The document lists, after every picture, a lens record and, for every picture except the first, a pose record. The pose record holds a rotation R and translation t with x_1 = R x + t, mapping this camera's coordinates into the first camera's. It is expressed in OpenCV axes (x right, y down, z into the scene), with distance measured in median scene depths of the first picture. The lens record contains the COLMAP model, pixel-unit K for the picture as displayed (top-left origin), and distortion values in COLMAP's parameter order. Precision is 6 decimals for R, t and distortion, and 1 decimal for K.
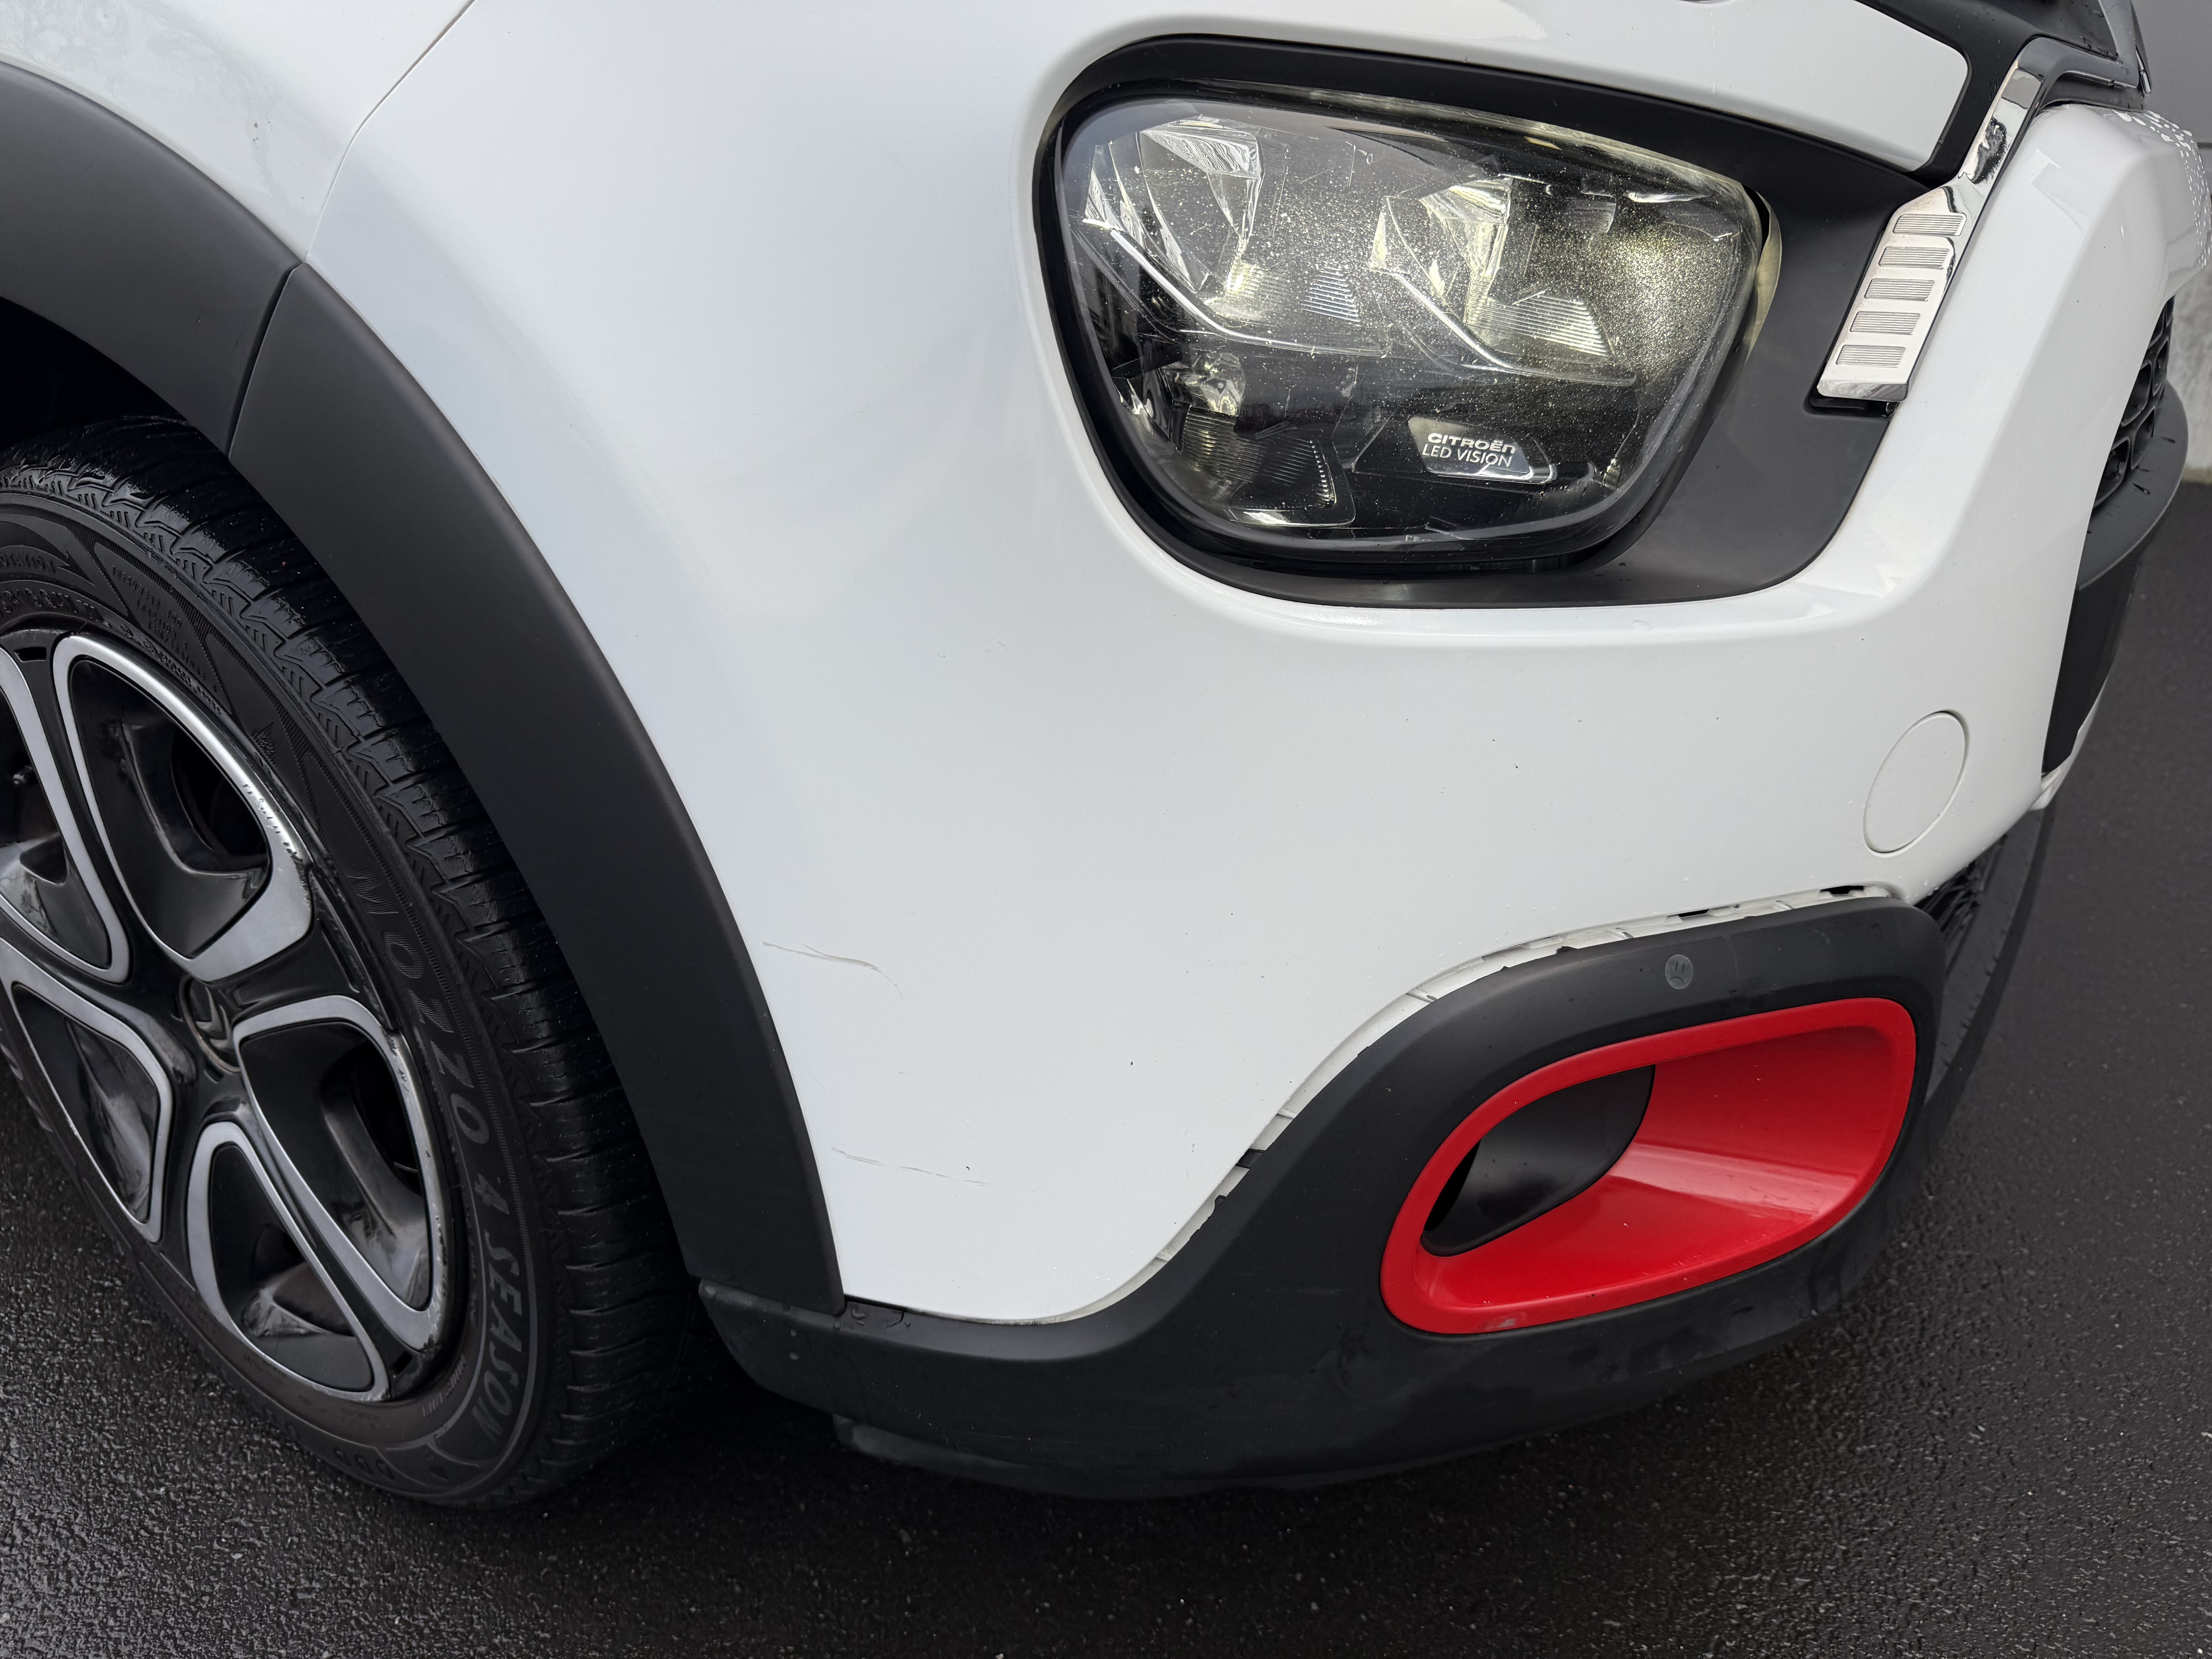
lens RADIAL K [[1586.0, 0, 1187.5], [0, 1586.0, 864.6], [0, 0, 1]] dist [0.022001, -0.045420]
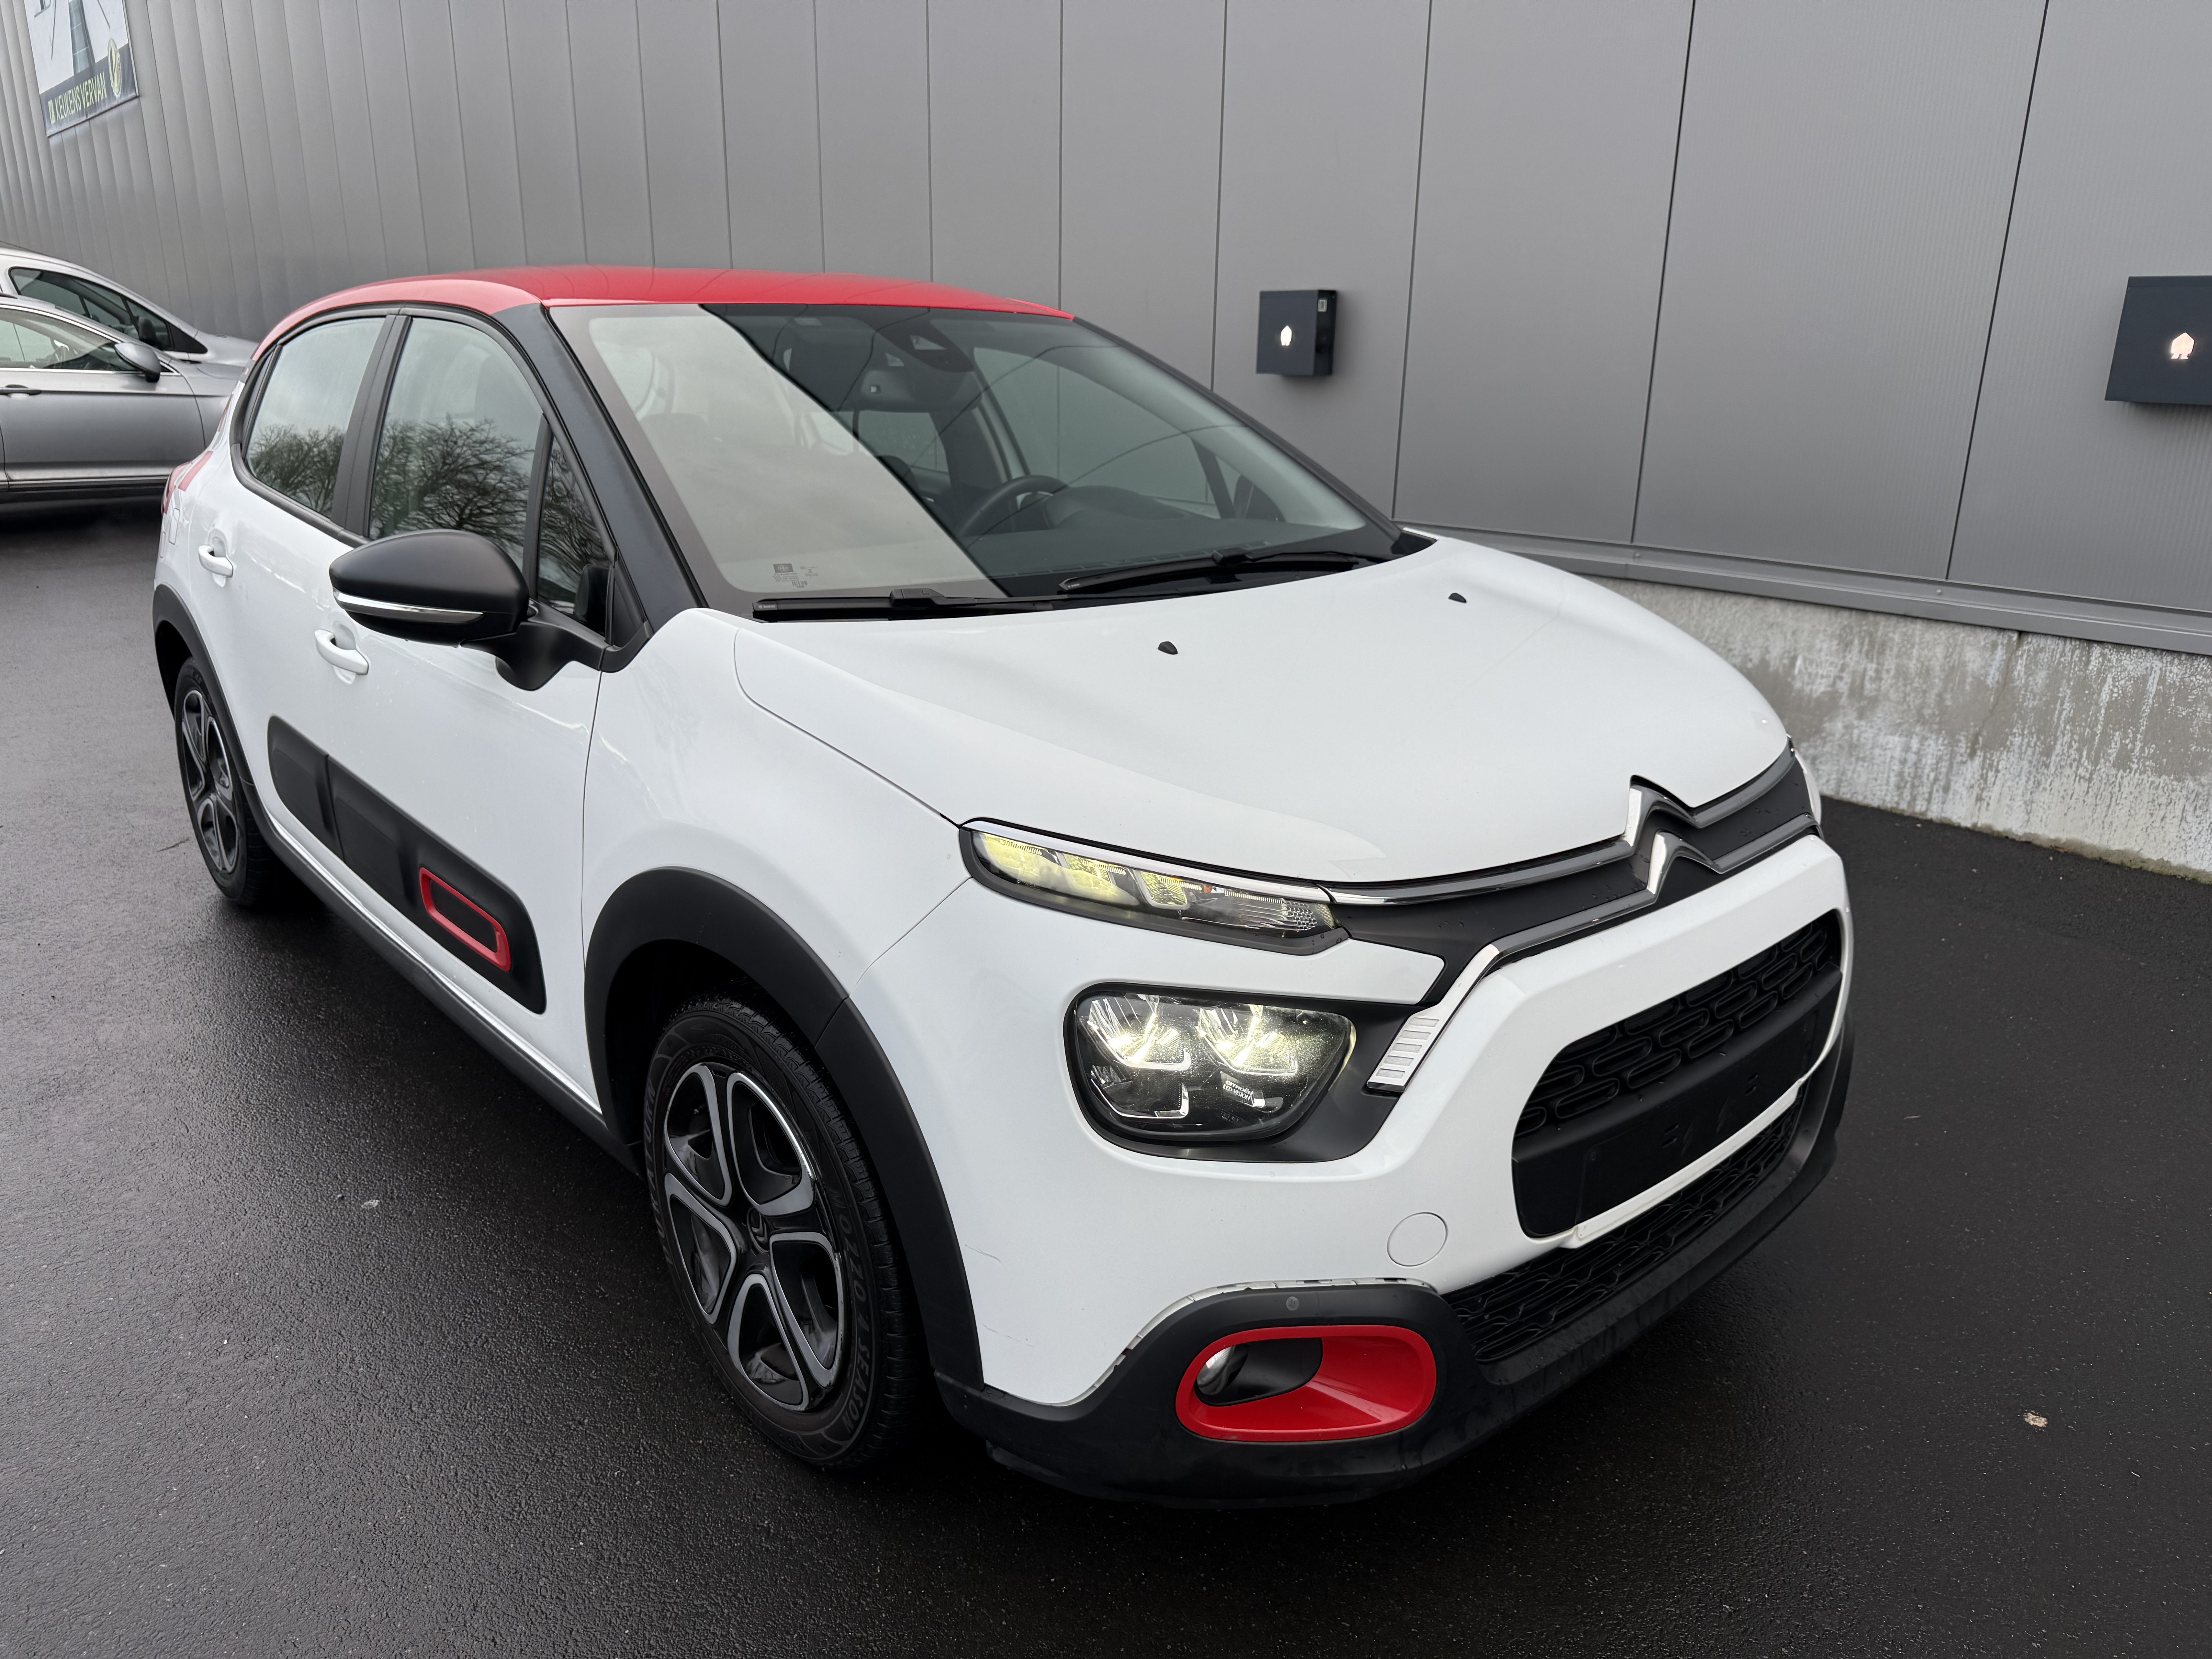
lens RADIAL K [[1586.0, 0, 1112.6], [0, 1586.0, 819.4], [0, 0, 1]] dist [0.022001, -0.045420]
pose [[0.961311, 0.066213, -0.267389, 0.531339], [-0.105869, 0.984936, -0.136719, -0.261387], [0.254309, 0.159738, 0.953840, -1.351191]]
